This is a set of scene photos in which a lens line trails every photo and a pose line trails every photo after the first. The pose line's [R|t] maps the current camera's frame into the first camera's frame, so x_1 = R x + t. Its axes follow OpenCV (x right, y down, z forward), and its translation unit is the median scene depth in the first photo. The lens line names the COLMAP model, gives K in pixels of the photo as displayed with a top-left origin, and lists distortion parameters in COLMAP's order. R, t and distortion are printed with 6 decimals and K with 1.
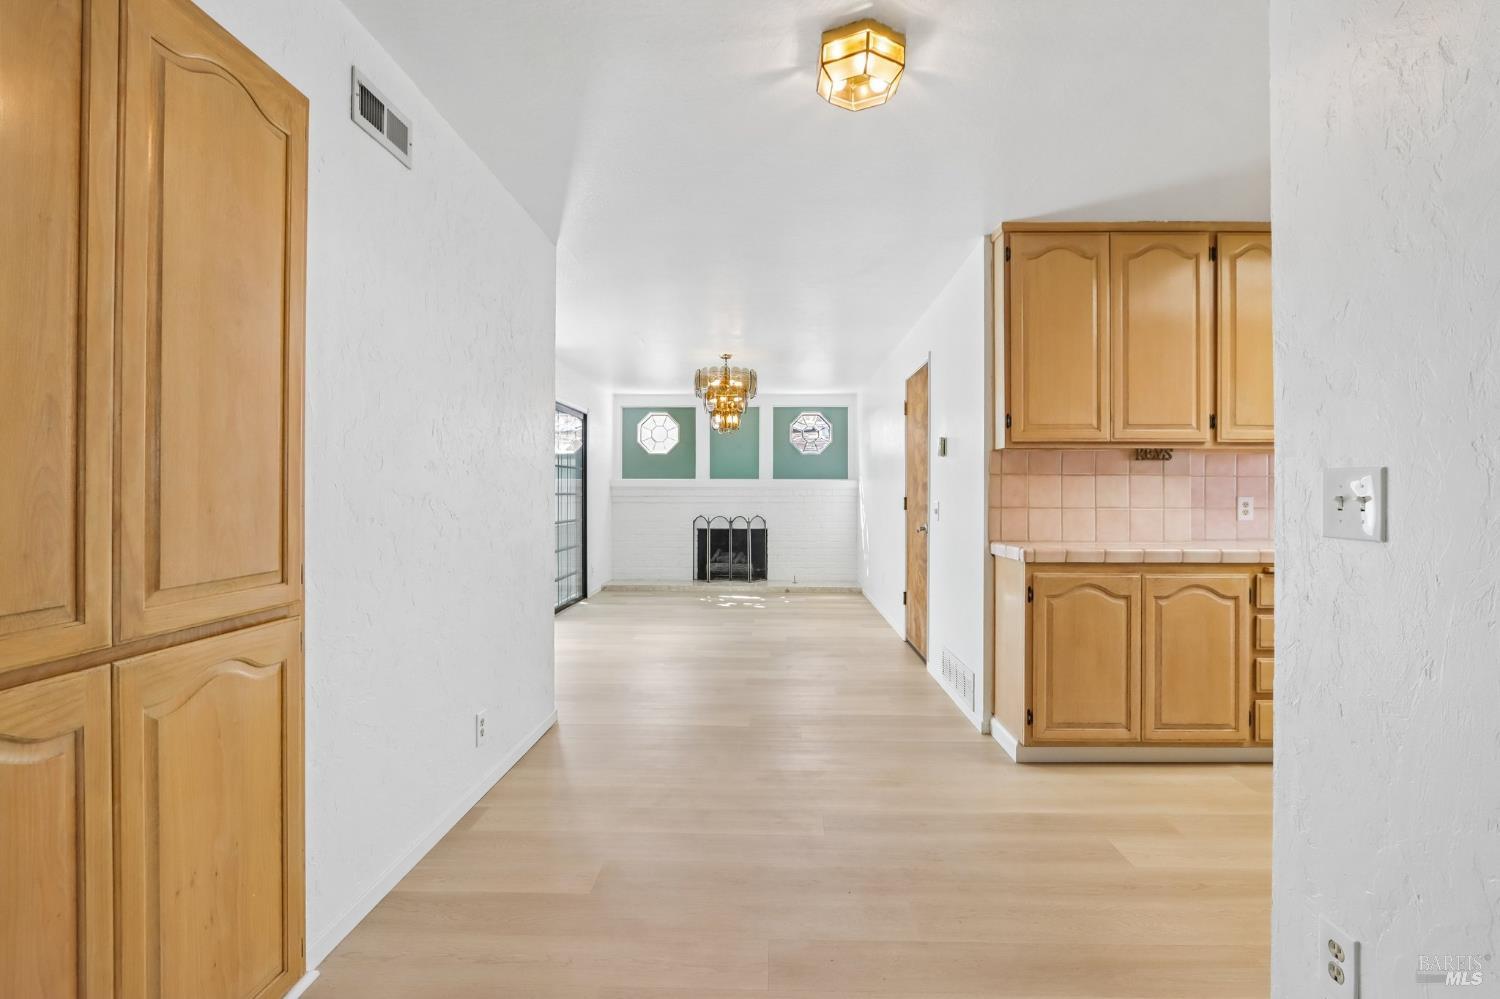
lens RADIAL K [[688.0, 0, 756.9], [0, 688.0, 491.3], [0, 0, 1]] dist [-0.013668, 0.000256]
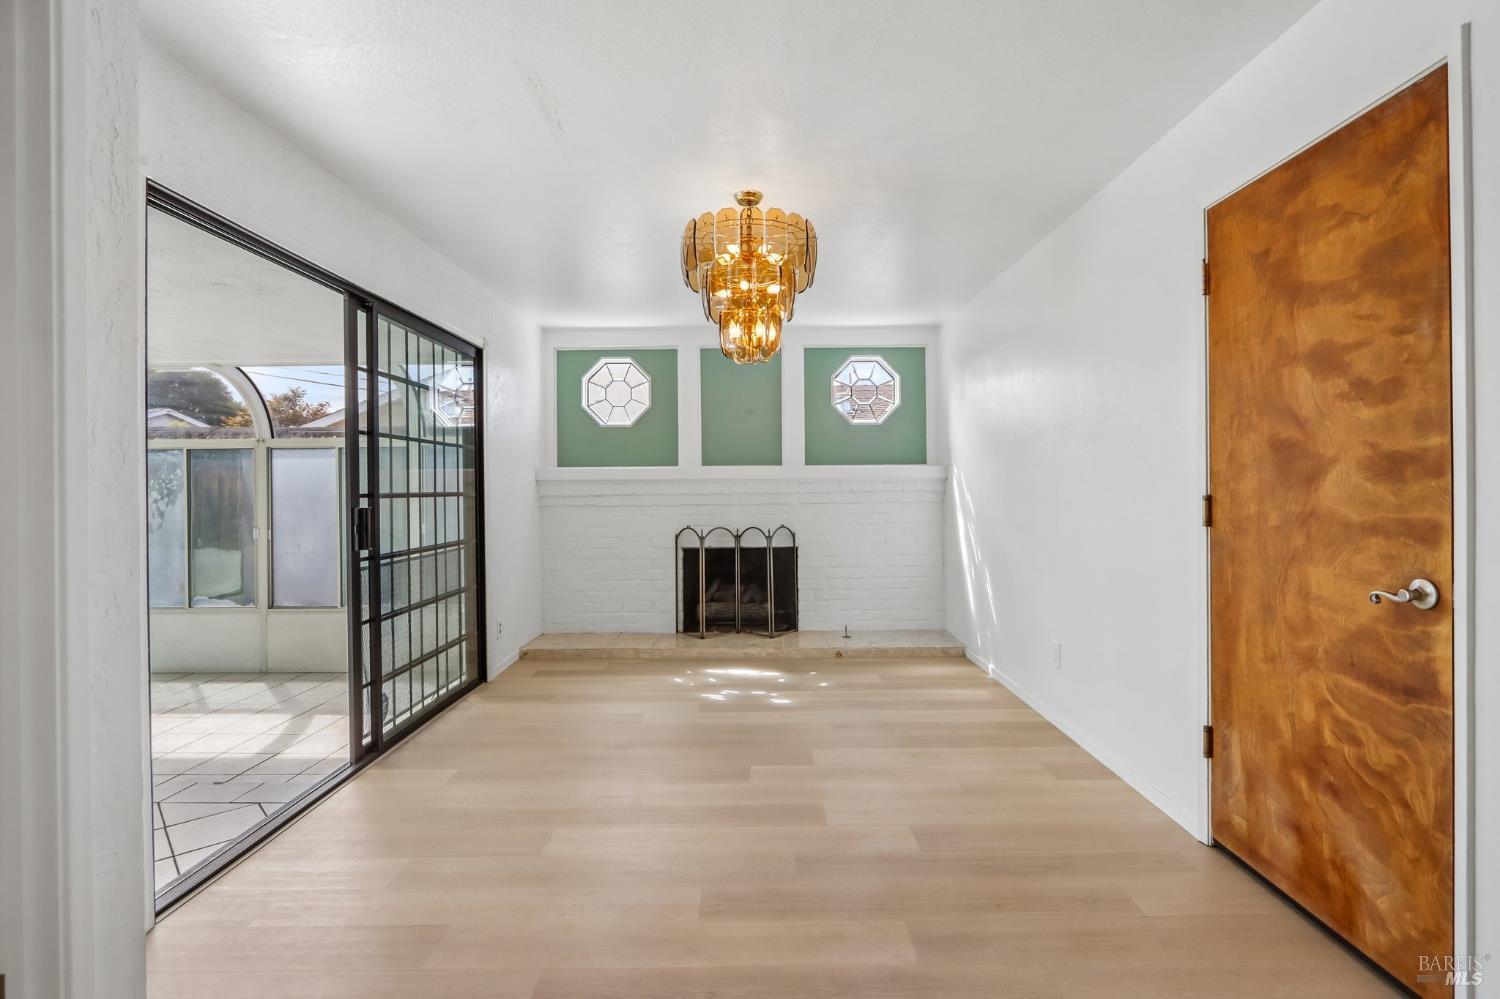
lens RADIAL K [[712.6, 0, 760.4], [0, 712.6, 493.0], [0, 0, 1]] dist [-0.029315, 0.000167]
pose [[0.999209, -0.010420, 0.038370, -0.047468], [0.010009, 0.999891, 0.010896, -0.000407], [-0.038479, -0.010504, 0.999204, 0.422606]]
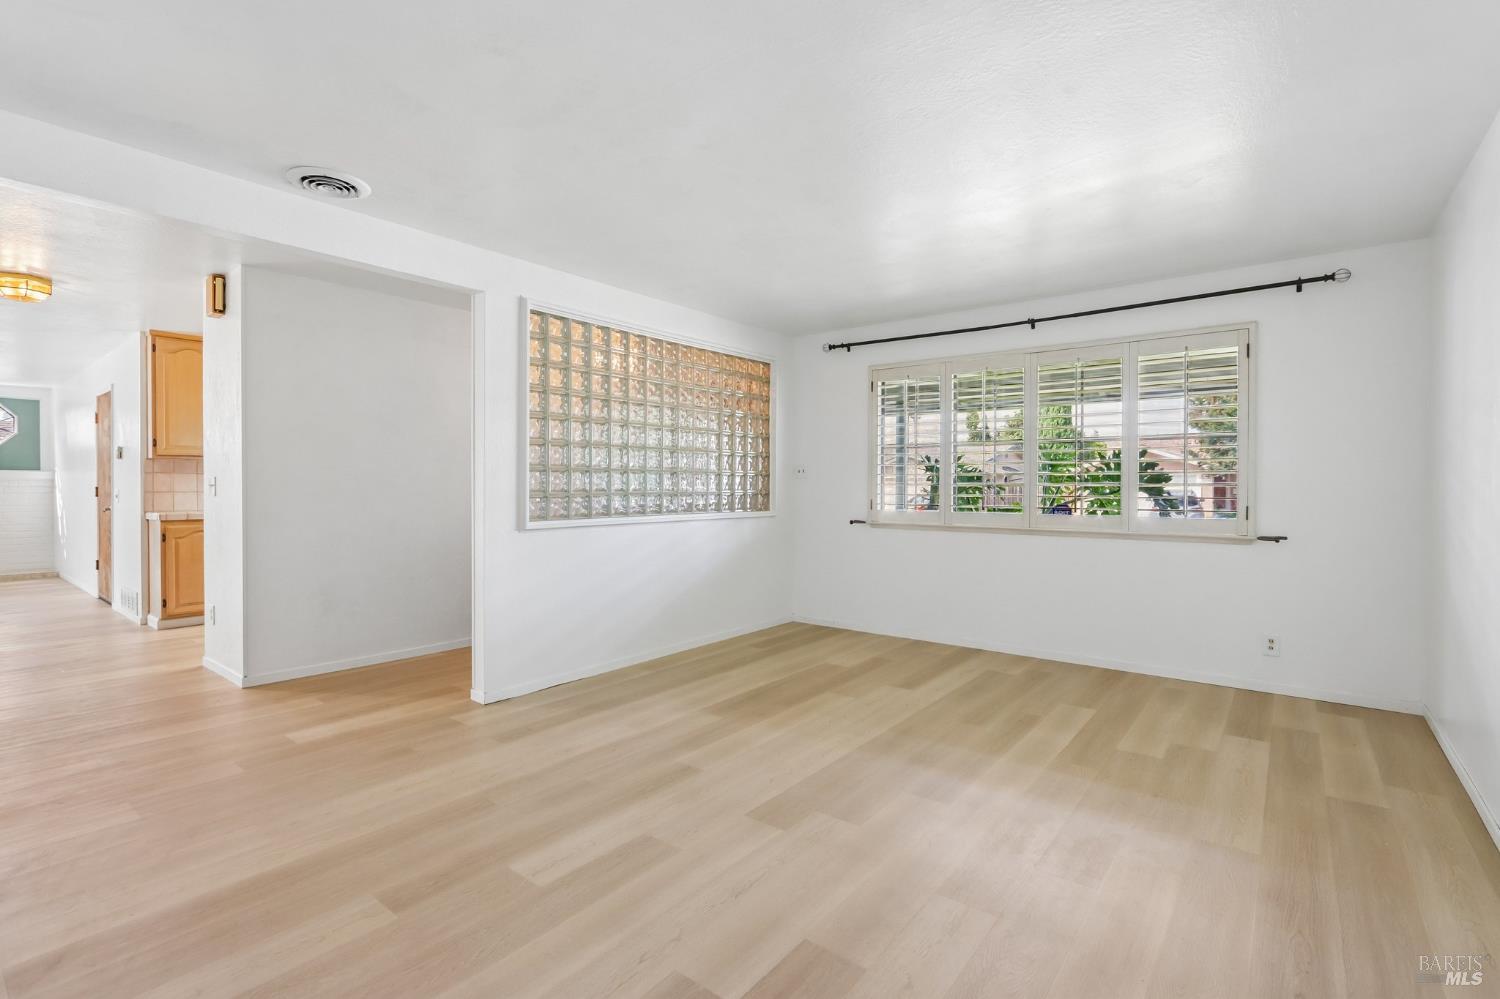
lens RADIAL K [[688.0, 0, 759.8], [0, 688.0, 491.8], [0, 0, 1]] dist [-0.013668, 0.000256]
pose [[0.596312, -0.008794, 0.802705, -0.047067], [-0.002215, 0.999918, 0.012600, -0.000737], [-0.802750, -0.009292, 0.596244, -0.547460]]
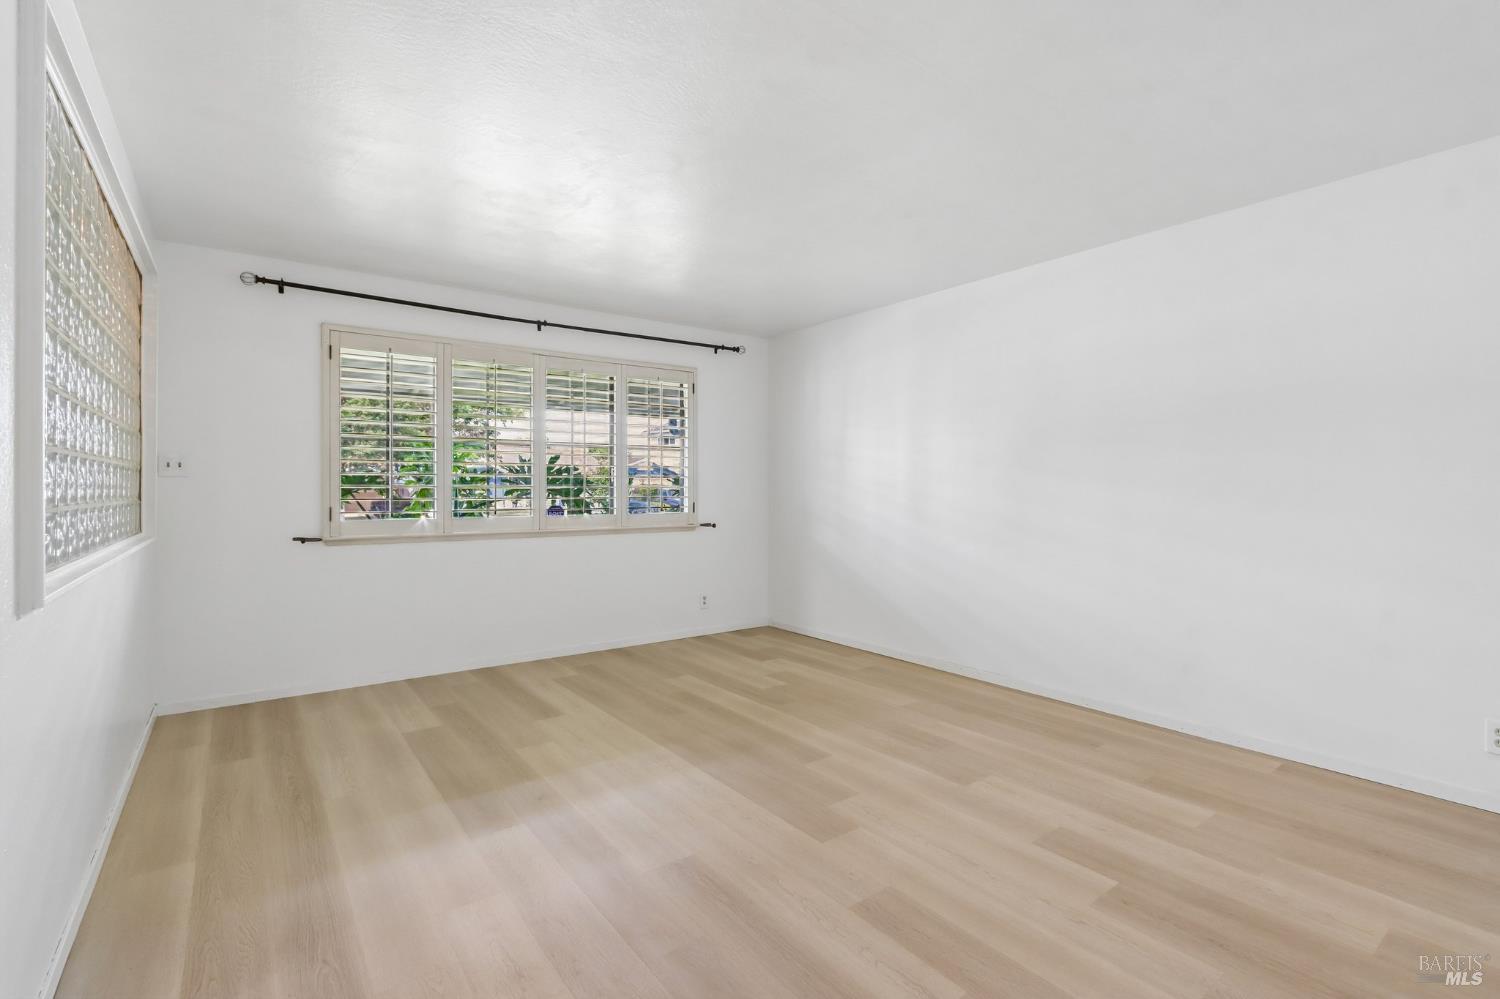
lens RADIAL K [[688.0, 0, 759.5], [0, 688.0, 494.3], [0, 0, 1]] dist [-0.013668, 0.000256]
pose [[-0.624278, -0.012085, 0.781108, -0.009879], [-0.004303, 0.999918, 0.012032, -0.001503], [-0.781190, 0.004150, -0.624279, -0.142614]]
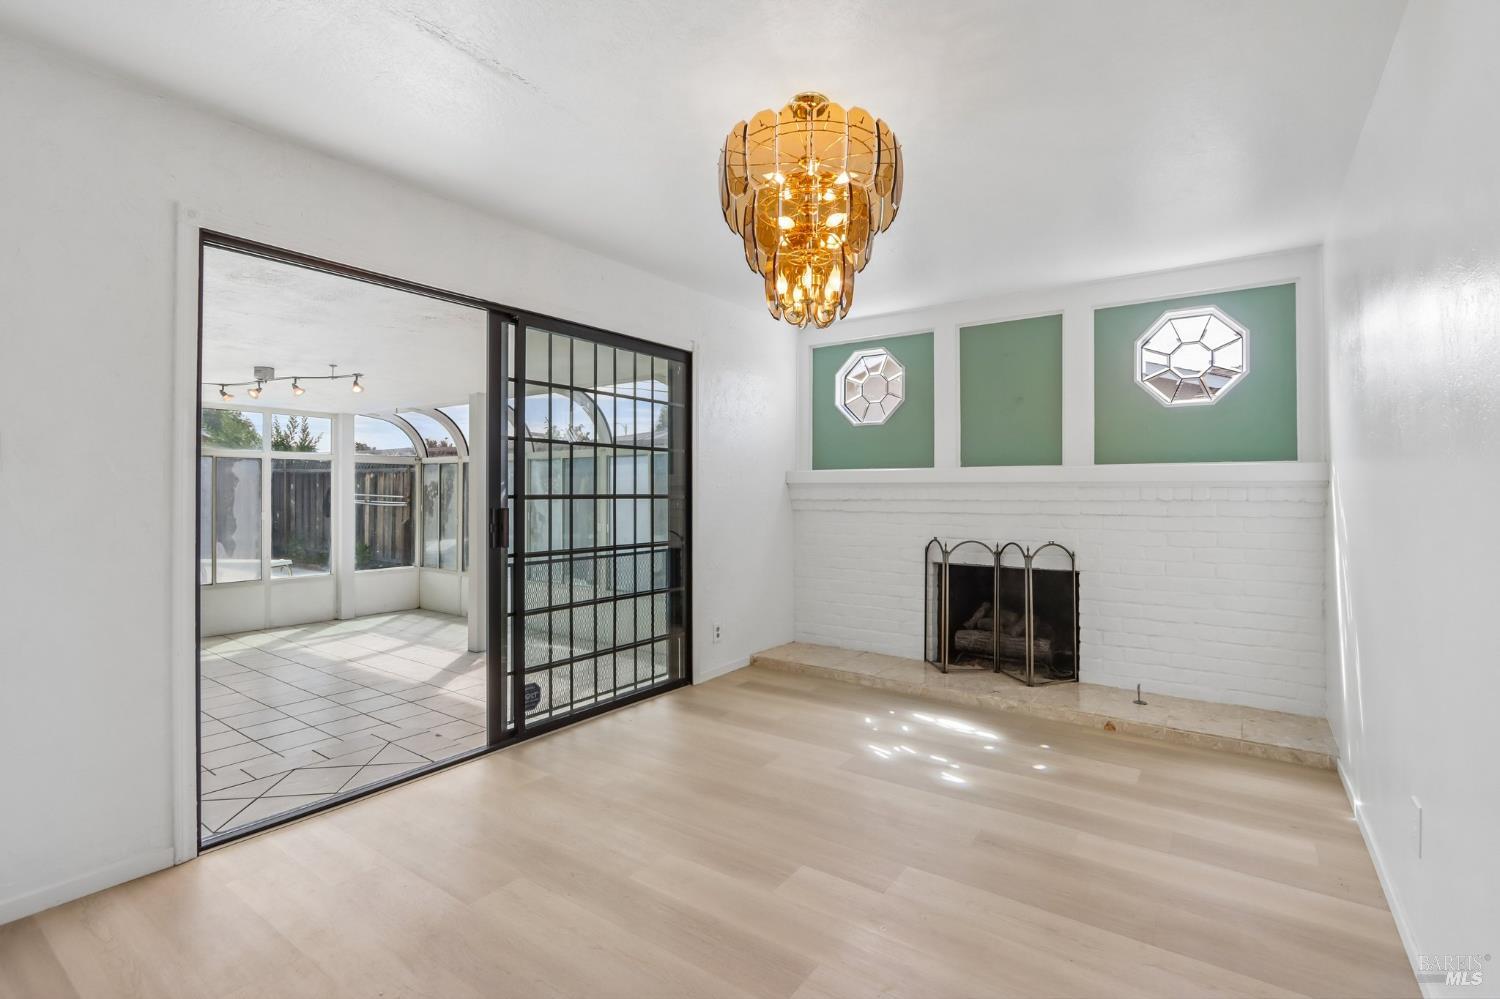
lens RADIAL K [[688.0, 0, 755.4], [0, 688.0, 489.5], [0, 0, 1]] dist [-0.013668, 0.000256]
pose [[0.839566, -0.002876, -0.543251, 0.095134], [0.001445, 0.999994, -0.003060, 0.000321], [0.543256, 0.001784, 0.839565, 0.561880]]
